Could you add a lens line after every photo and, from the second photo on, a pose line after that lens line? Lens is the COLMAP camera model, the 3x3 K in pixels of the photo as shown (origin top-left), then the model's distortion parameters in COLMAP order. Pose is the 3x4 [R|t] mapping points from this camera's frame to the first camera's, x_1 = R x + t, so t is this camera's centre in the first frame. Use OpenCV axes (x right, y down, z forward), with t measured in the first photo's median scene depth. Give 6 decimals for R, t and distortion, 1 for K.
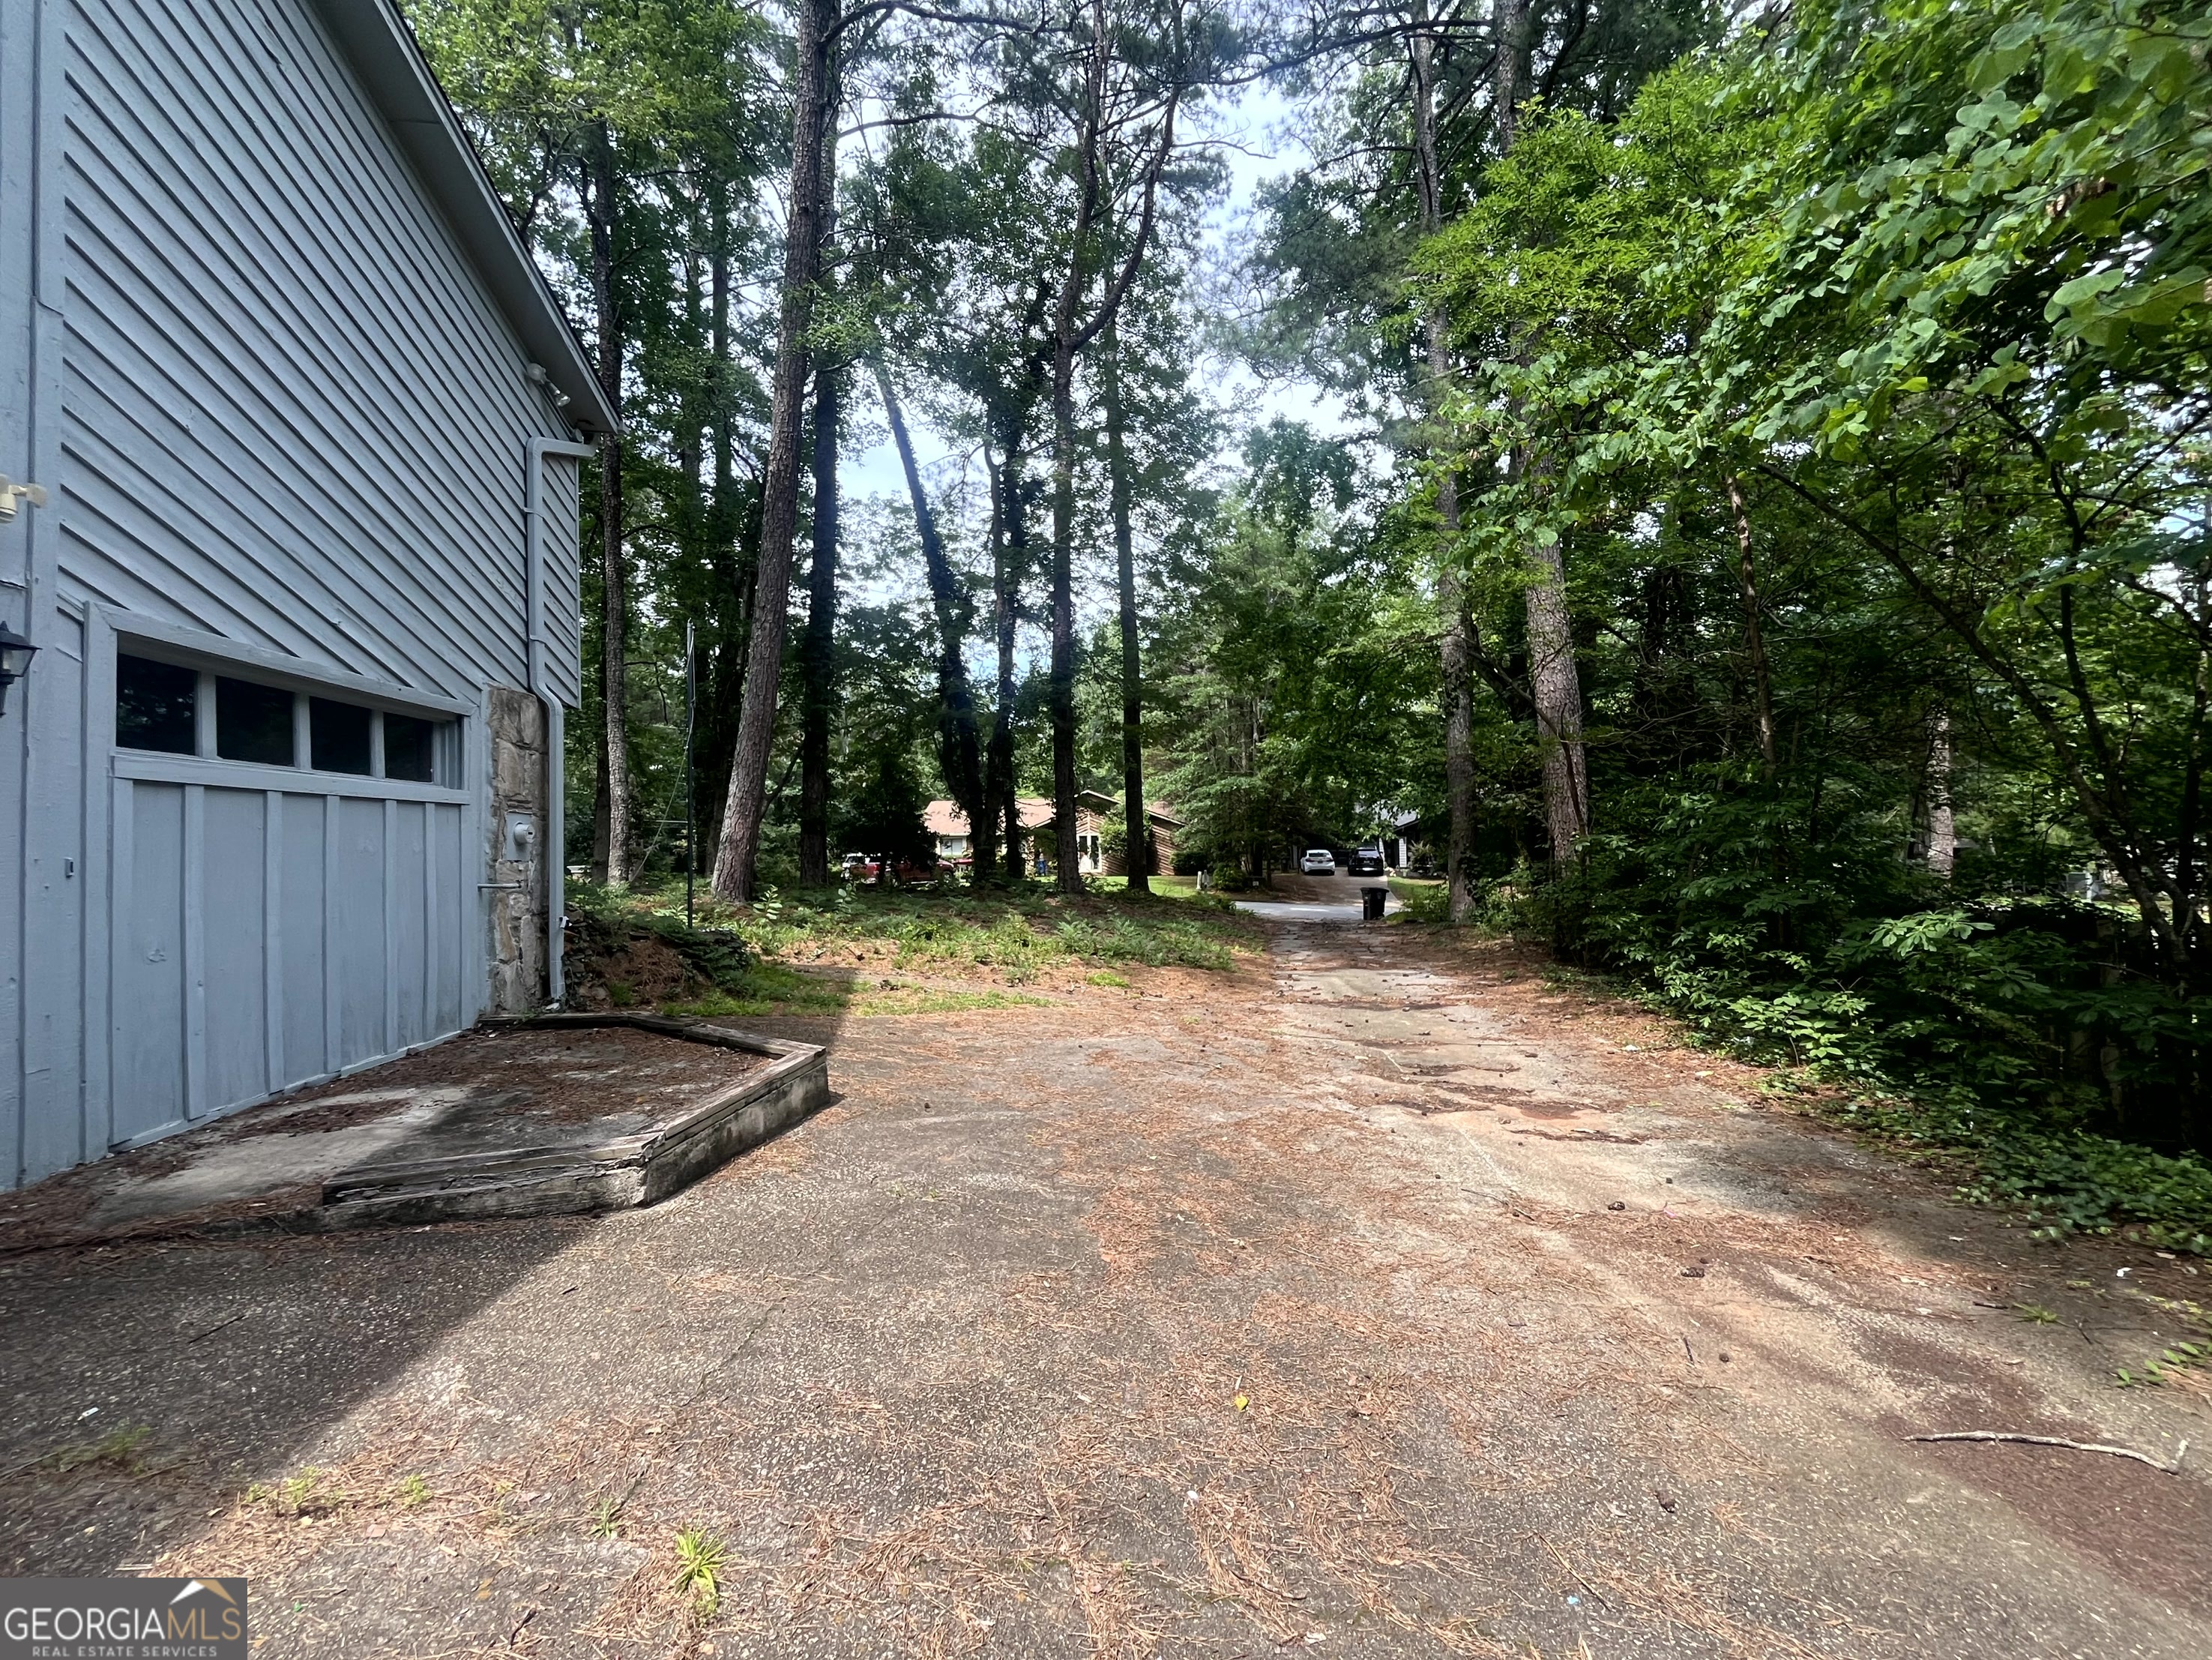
lens RADIAL K [[897.5, 0, 1100.0], [0, 897.5, 827.0], [0, 0, 1]] dist [-0.002347, 0.000006]
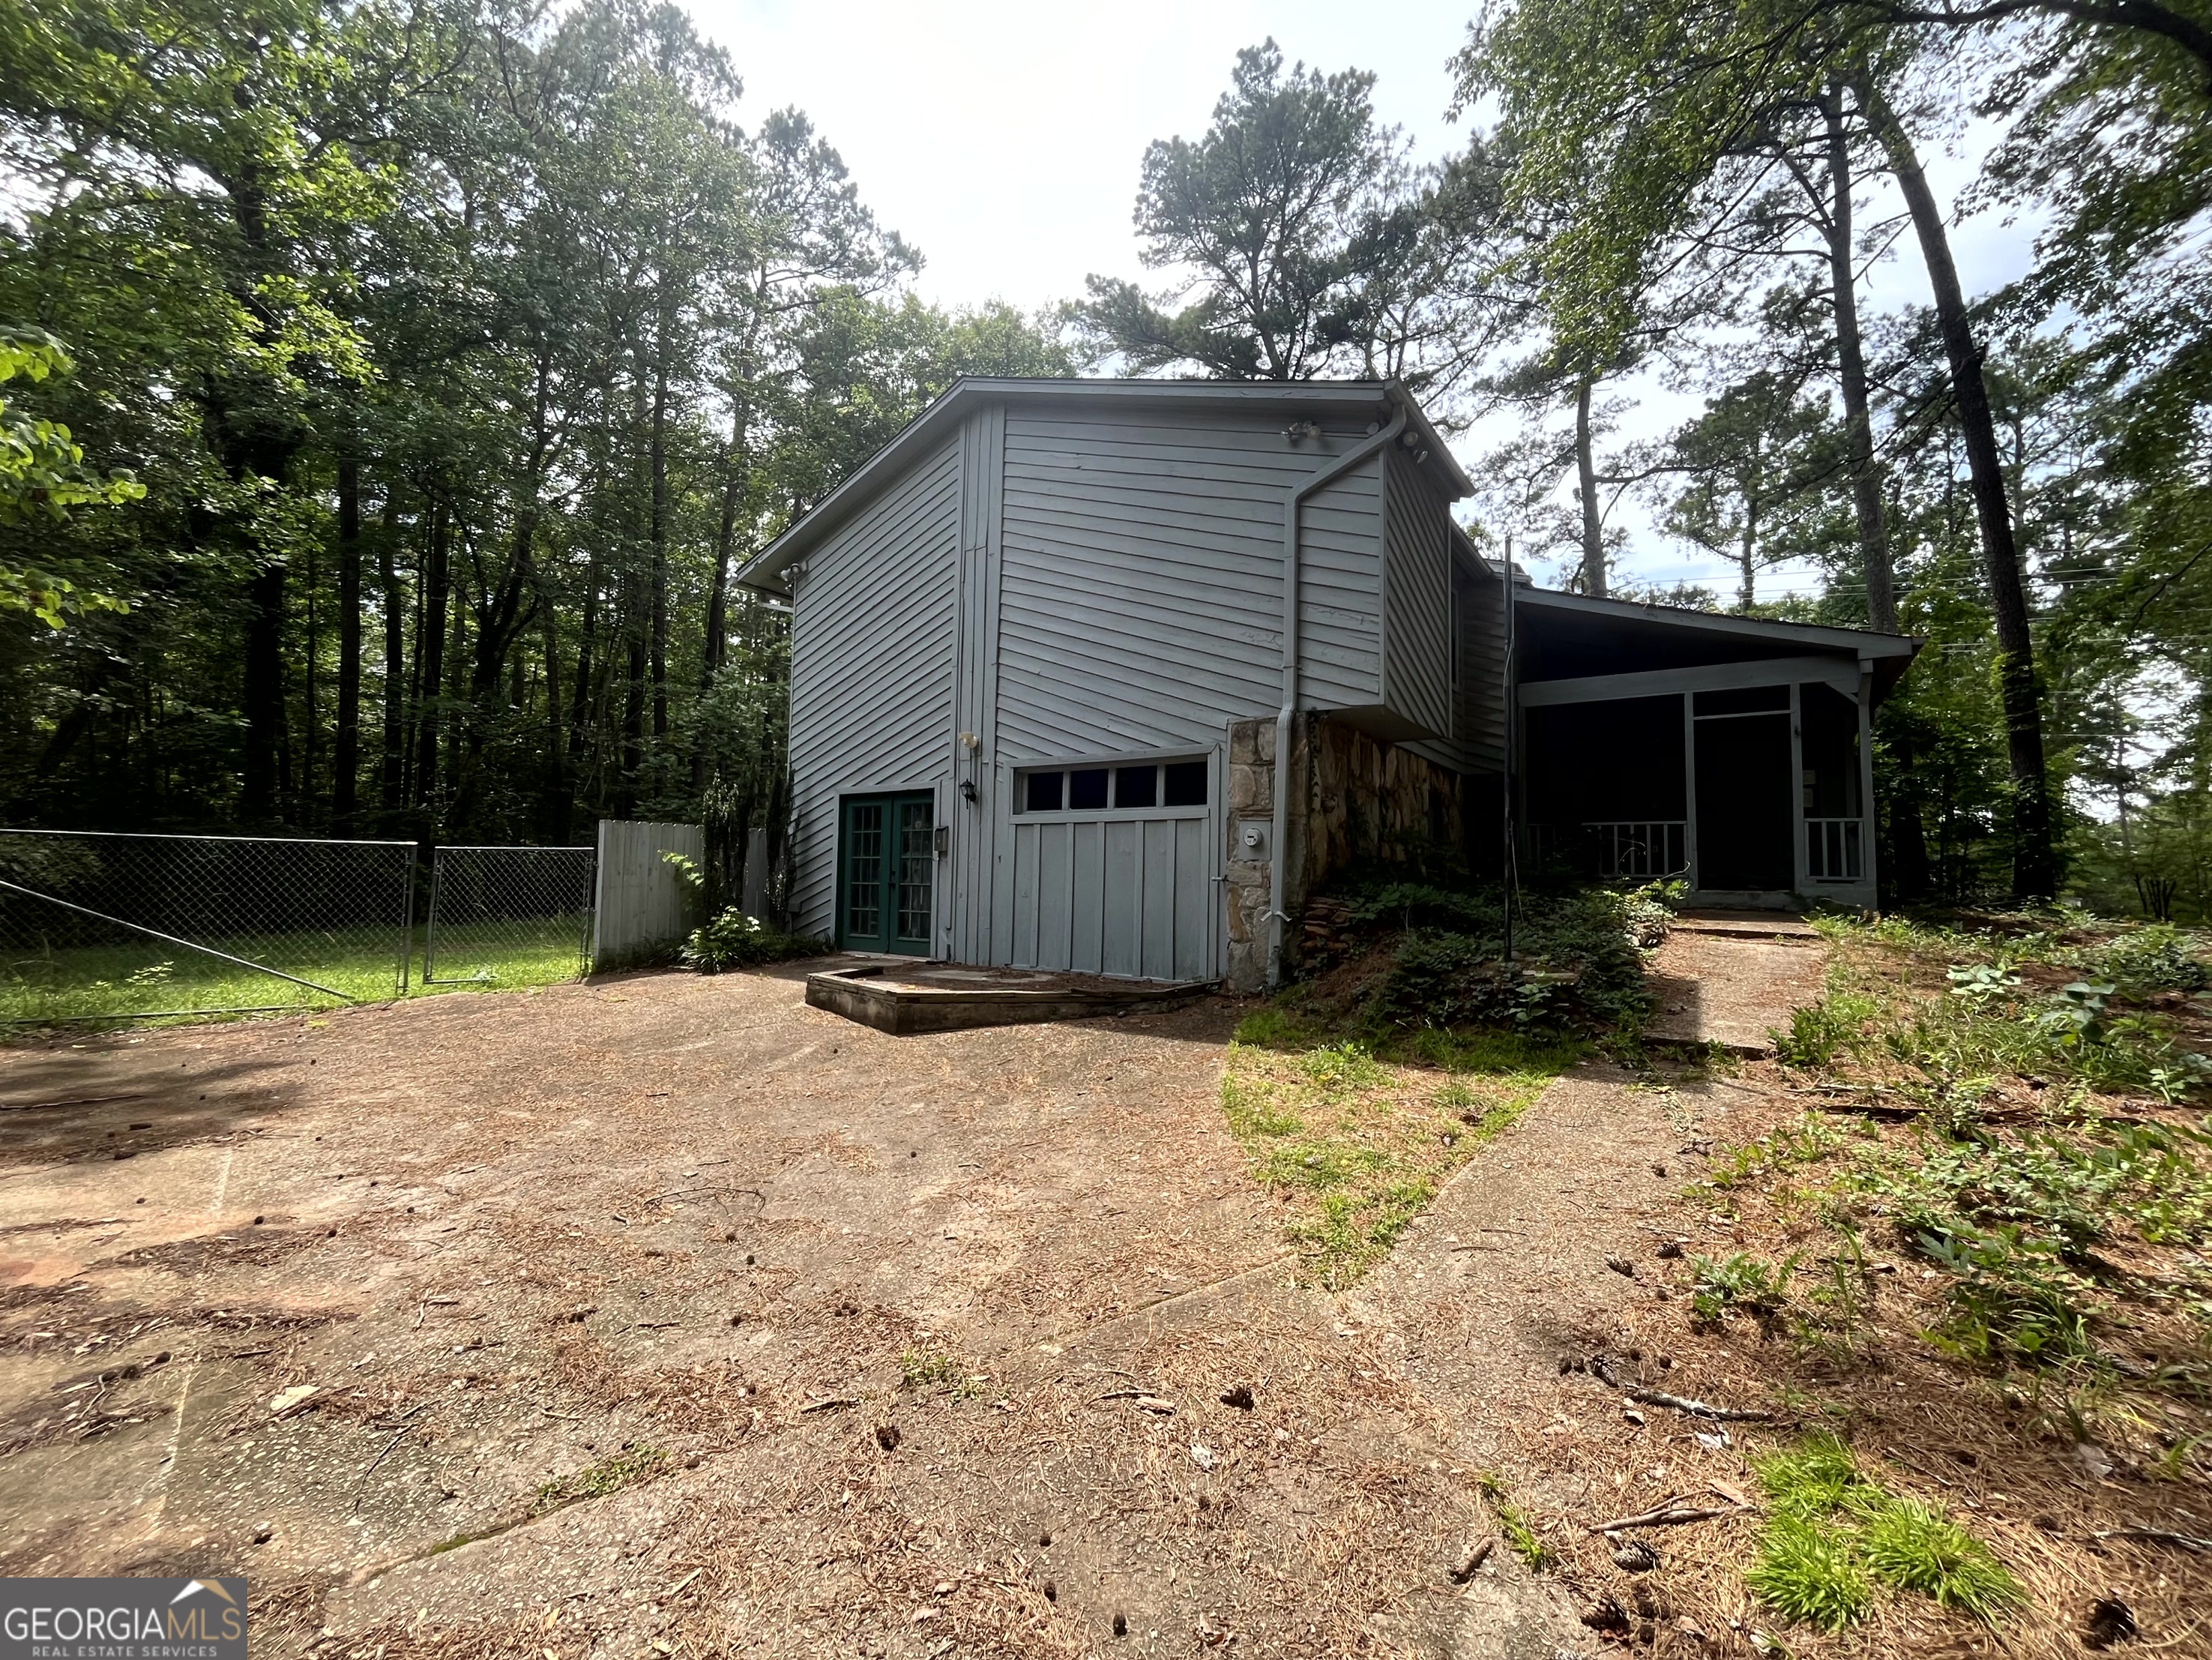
lens RADIAL K [[897.5, 0, 1100.0], [0, 897.5, 827.0], [0, 0, 1]] dist [-0.002347, 0.000006]
pose [[-0.642430, -0.047446, -0.764875, 0.457926], [0.007187, 0.997665, -0.067922, 0.082806], [0.766311, -0.049132, -0.640588, 1.804559]]
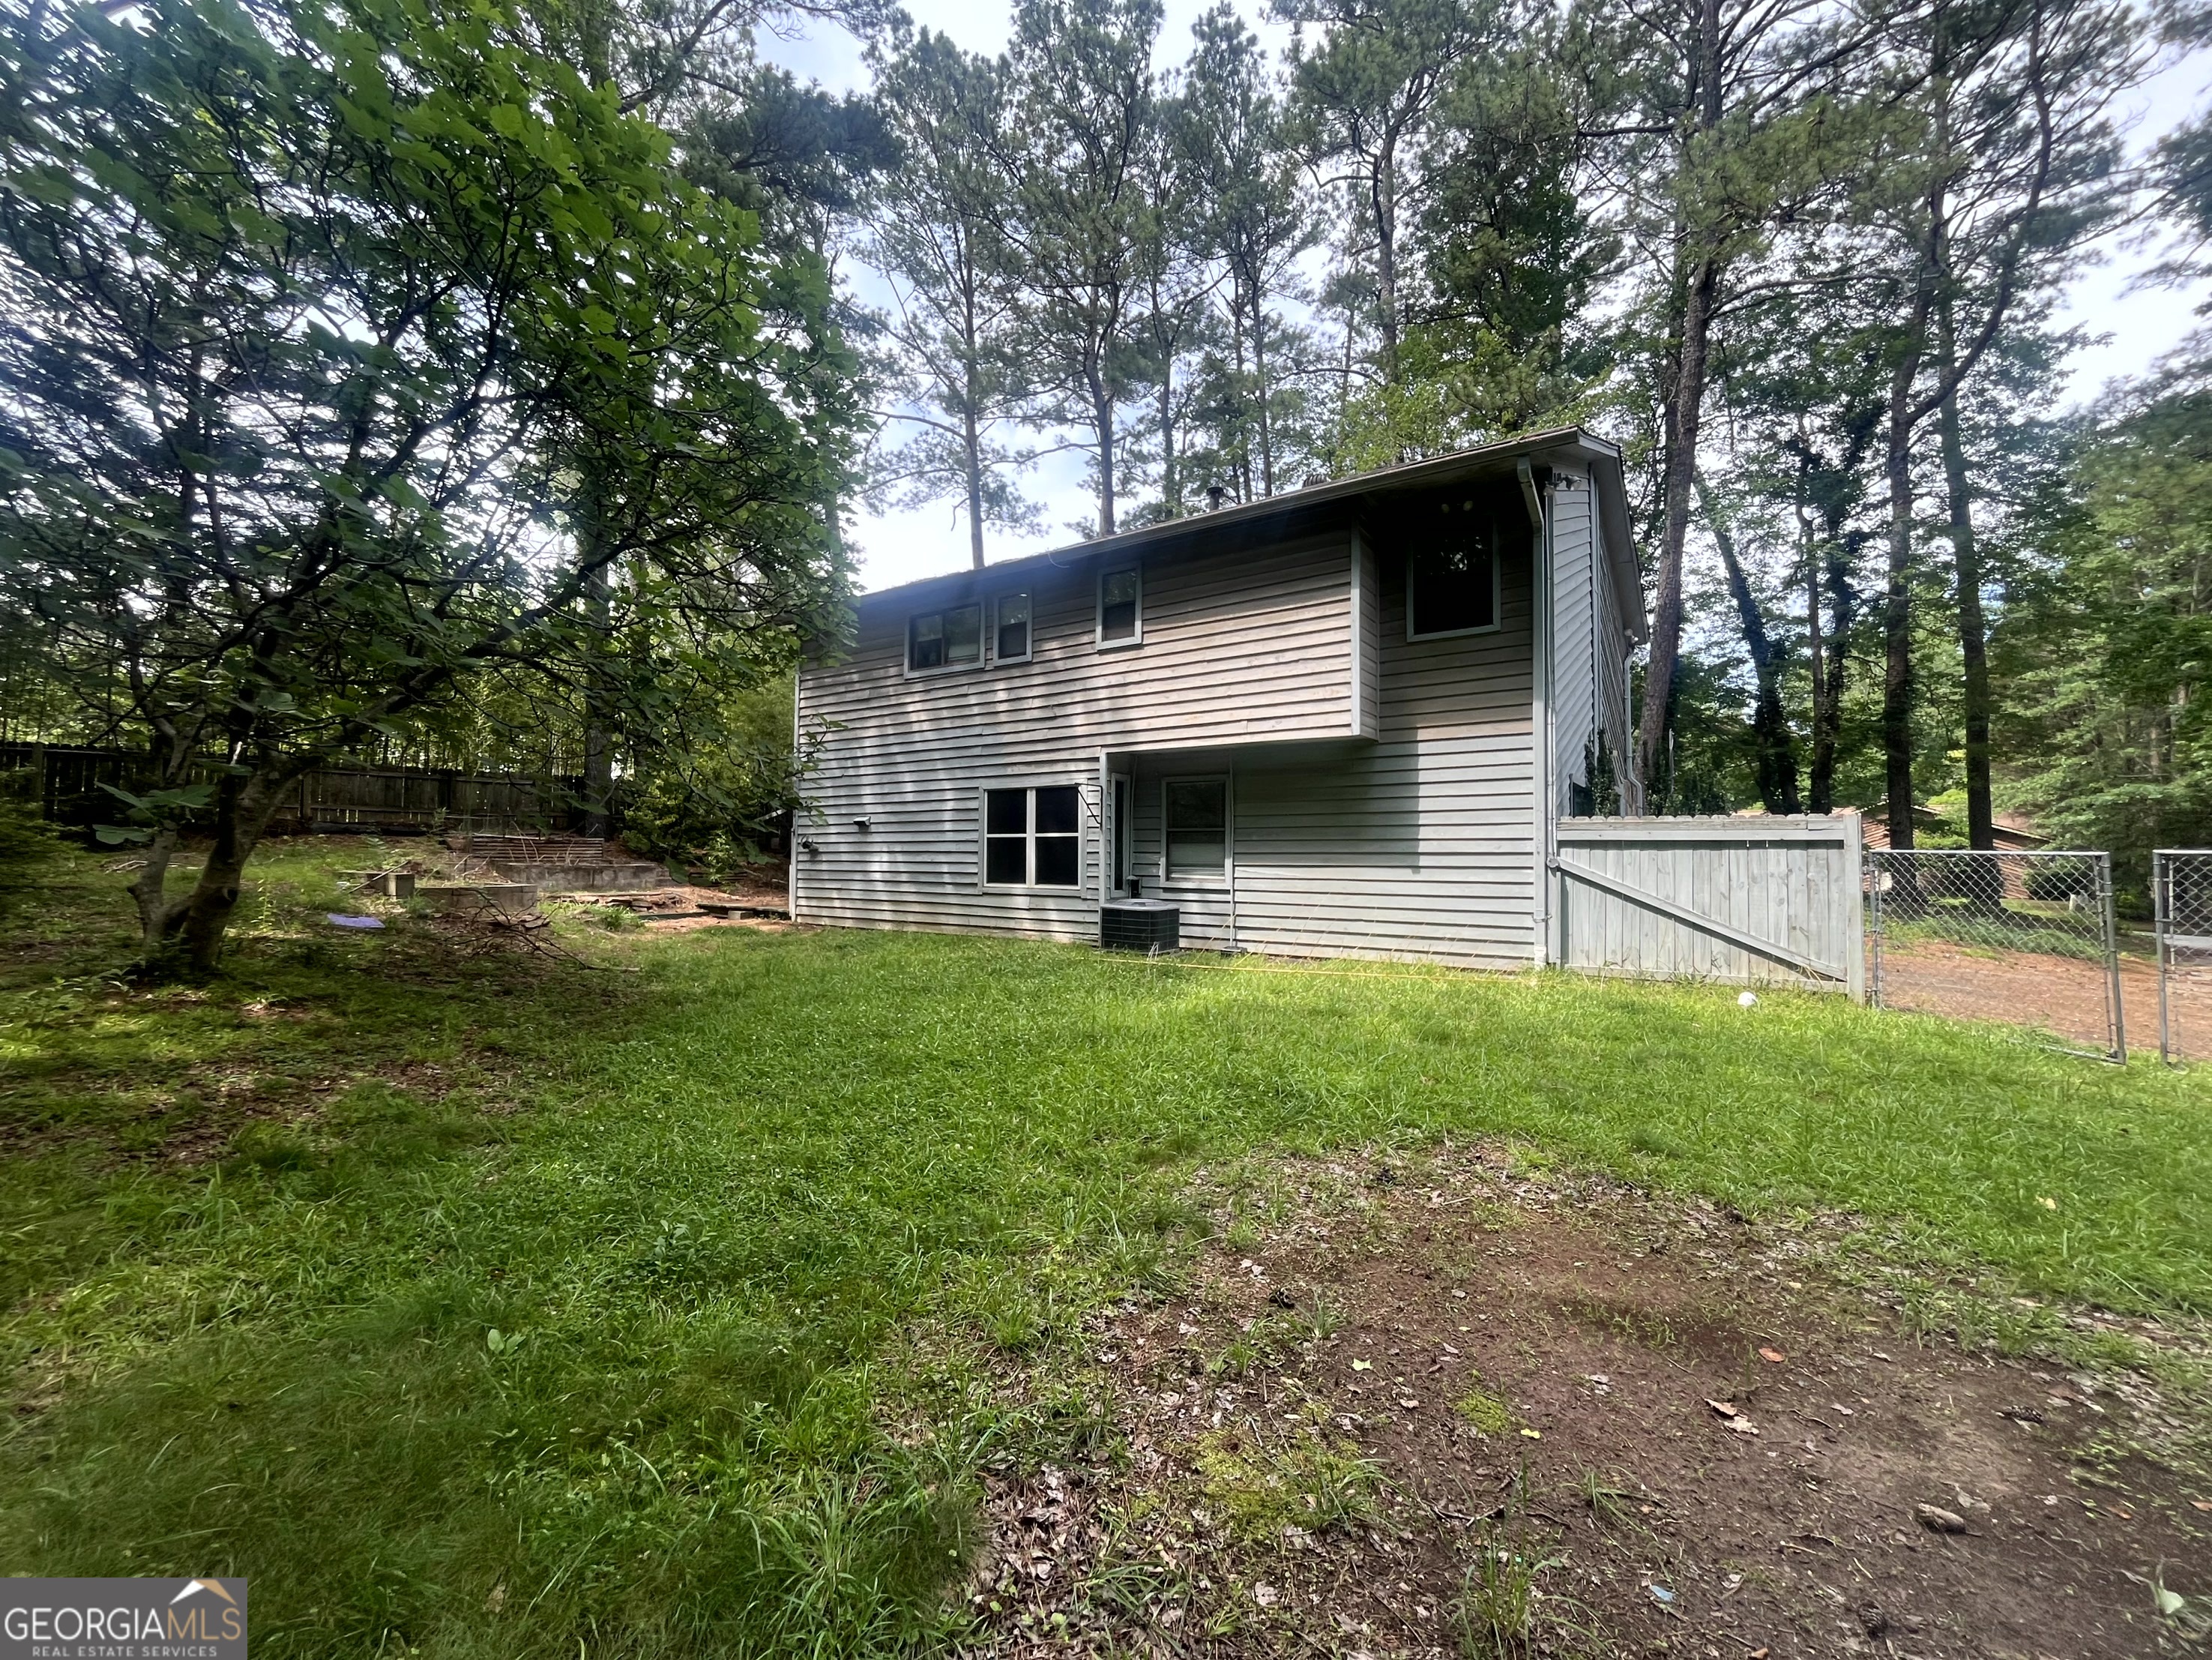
lens RADIAL K [[897.5, 0, 1100.0], [0, 897.5, 827.0], [0, 0, 1]] dist [-0.002347, 0.000006]
pose [[0.753397, 0.002435, -0.657562, -0.050644], [-0.007740, 0.999957, -0.005165, -0.006336], [0.657521, 0.008981, 0.753383, -0.459168]]
